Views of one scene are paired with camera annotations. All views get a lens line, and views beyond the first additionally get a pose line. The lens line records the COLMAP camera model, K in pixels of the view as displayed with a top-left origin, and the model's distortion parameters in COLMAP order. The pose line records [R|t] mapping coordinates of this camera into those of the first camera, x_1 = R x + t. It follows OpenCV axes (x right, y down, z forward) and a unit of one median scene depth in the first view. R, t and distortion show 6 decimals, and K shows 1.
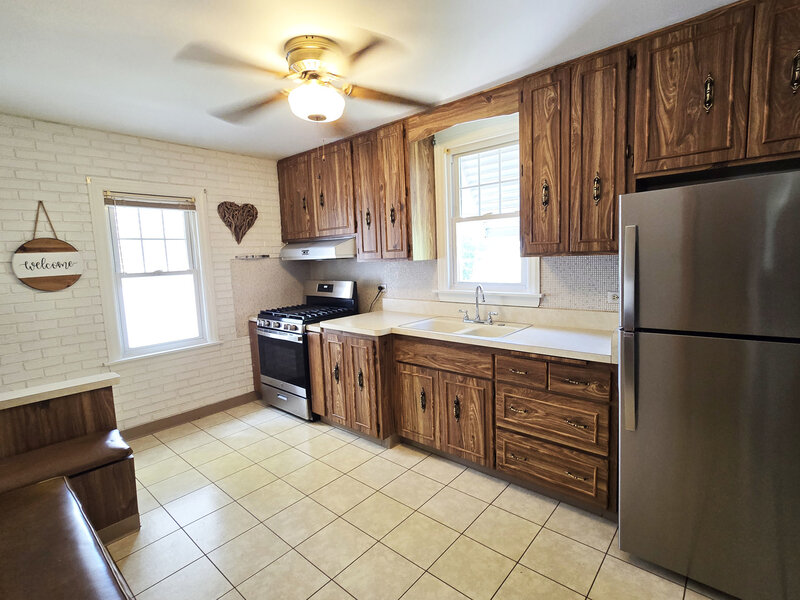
lens RADIAL K [[445.0, 0, 404.5], [0, 445.0, 301.2], [0, 0, 1]] dist [0.002299, -0.000846]
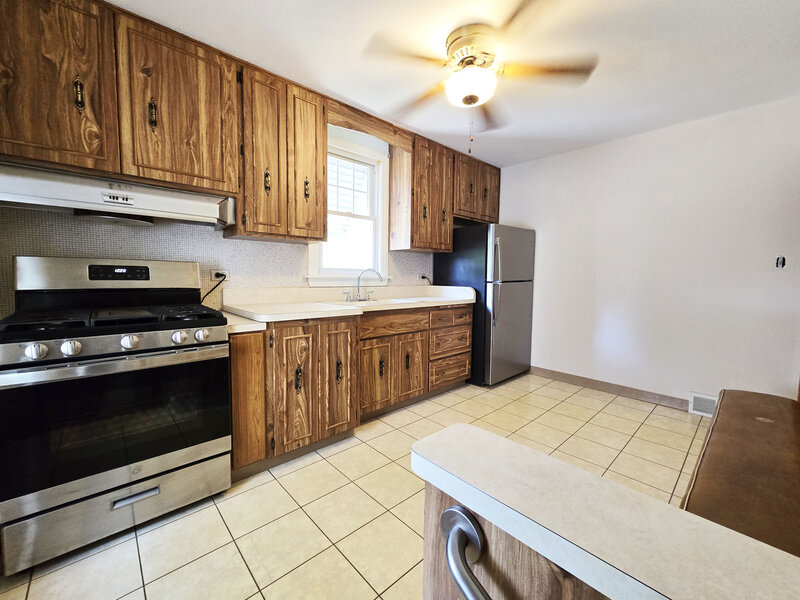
lens RADIAL K [[329.5, 0, 401.1], [0, 329.5, 301.9], [0, 0, 1]] dist [0.000105, 0.000027]
pose [[0.053846, -0.032029, 0.998035, -0.750547], [0.105370, 0.994087, 0.026217, 0.041210], [-0.992974, 0.103752, 0.056902, 0.862016]]
